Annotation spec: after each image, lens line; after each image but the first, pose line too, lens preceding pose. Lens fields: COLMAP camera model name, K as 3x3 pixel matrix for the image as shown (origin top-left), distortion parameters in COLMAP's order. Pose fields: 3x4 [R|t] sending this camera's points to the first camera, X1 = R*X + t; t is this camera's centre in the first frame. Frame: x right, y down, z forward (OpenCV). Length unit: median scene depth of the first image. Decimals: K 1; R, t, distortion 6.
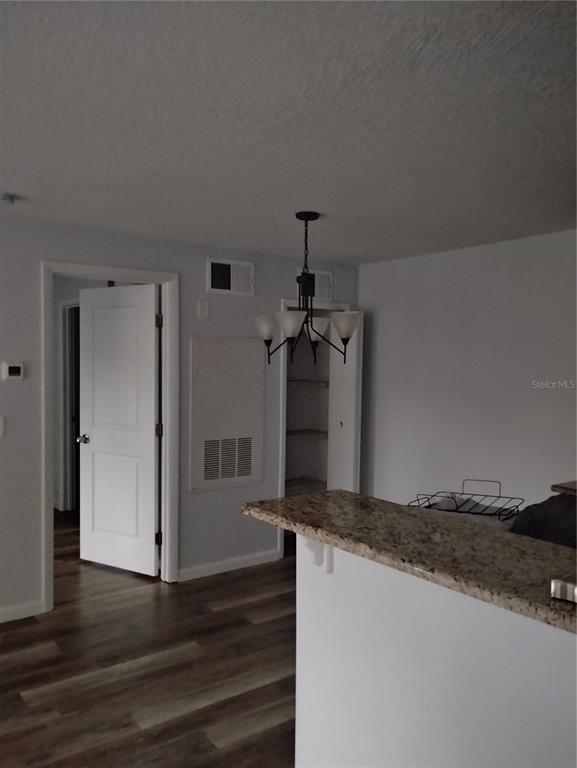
lens RADIAL K [[620.6, 0, 269.0], [0, 620.6, 386.7], [0, 0, 1]] dist [0.004360, -0.007386]
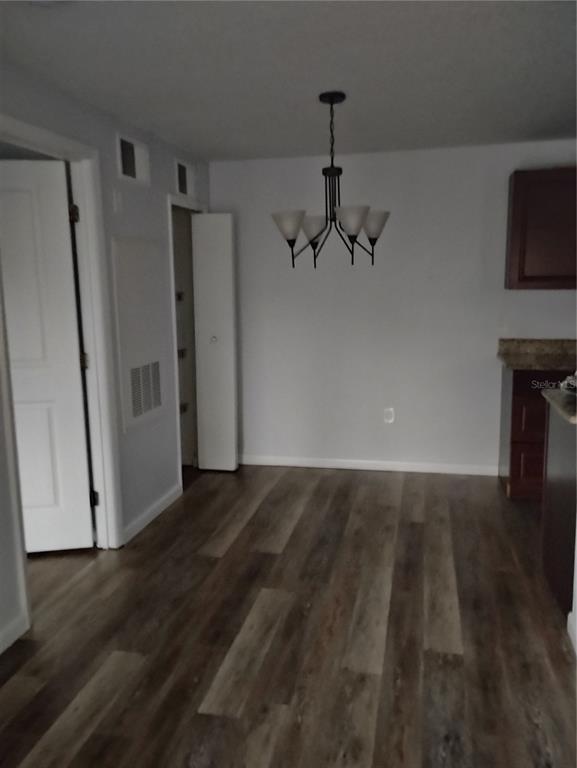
lens RADIAL K [[637.0, 0, 288.5], [0, 637.0, 384.0], [0, 0, 1]] dist [0.043111, -0.009820]
pose [[0.761389, -0.128113, 0.635511, -0.609269], [0.050438, 0.989015, 0.138947, 0.001342], [-0.646330, -0.073738, 0.759487, 0.298827]]
